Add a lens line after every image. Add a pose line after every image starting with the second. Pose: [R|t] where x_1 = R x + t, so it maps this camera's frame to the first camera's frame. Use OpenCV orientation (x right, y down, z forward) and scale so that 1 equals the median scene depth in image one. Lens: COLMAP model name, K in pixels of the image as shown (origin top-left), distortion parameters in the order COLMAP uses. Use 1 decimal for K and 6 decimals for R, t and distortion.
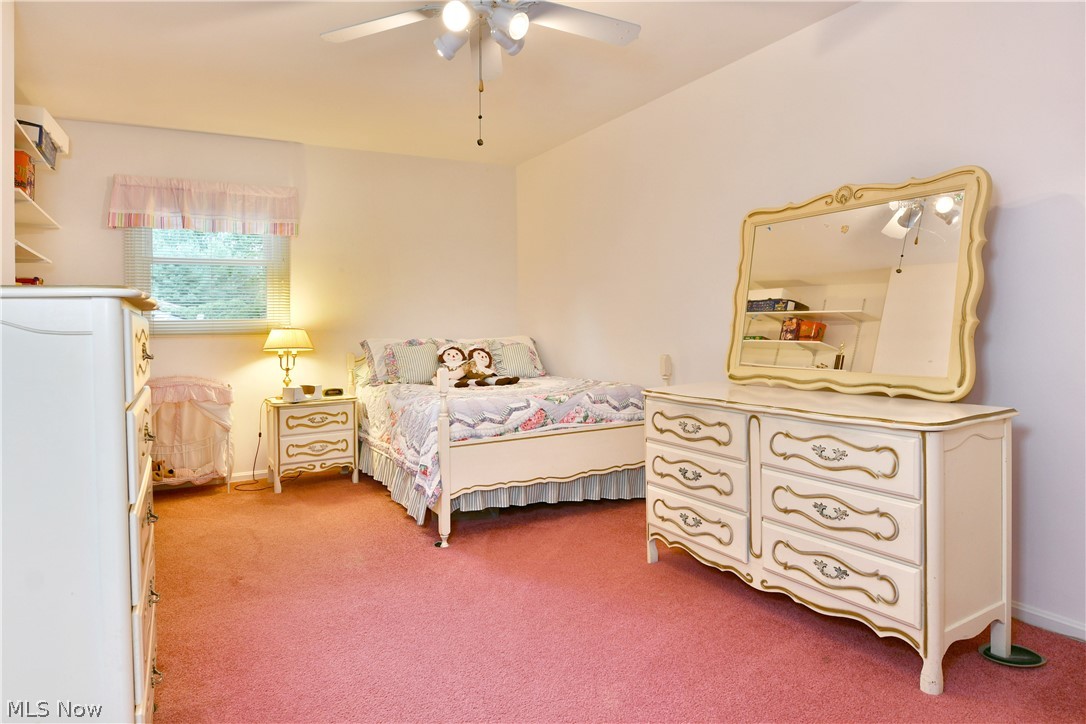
lens RADIAL K [[662.3, 0, 526.8], [0, 662.3, 348.2], [0, 0, 1]] dist [-0.007382, -0.007747]
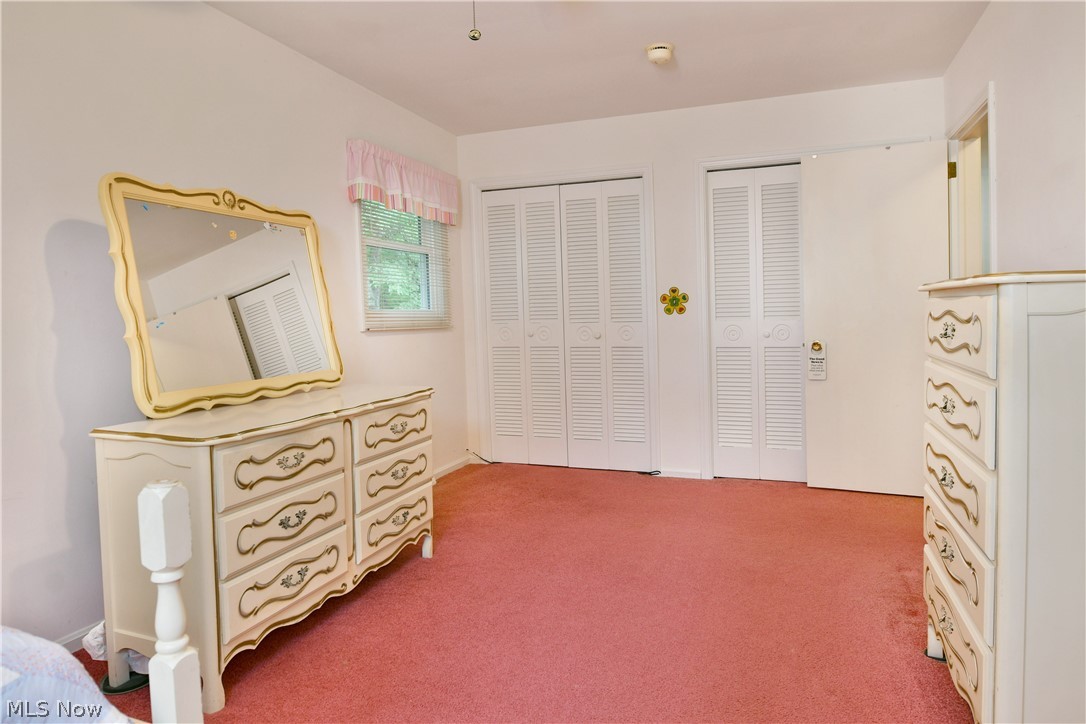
lens RADIAL K [[662.3, 0, 542.5], [0, 662.3, 354.7], [0, 0, 1]] dist [-0.007382, -0.007747]
pose [[-0.669644, -0.009808, 0.742618, -0.535607], [0.059530, 0.995987, 0.066835, -0.040780], [-0.740293, 0.088964, -0.666372, 1.283036]]
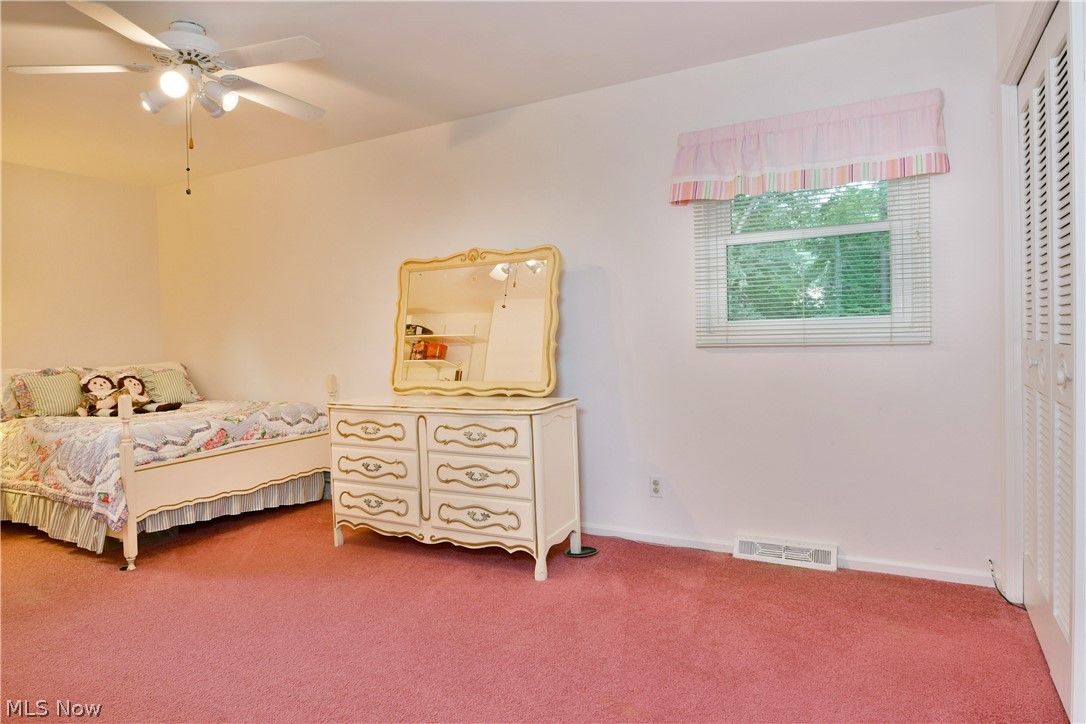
lens RADIAL K [[662.3, 0, 526.3], [0, 662.3, 366.4], [0, 0, 1]] dist [-0.007382, -0.007747]
pose [[0.844263, -0.029417, 0.535121, -0.176656], [0.032005, 0.999478, 0.004449, 0.001443], [-0.534972, 0.013370, 0.844764, -0.234236]]
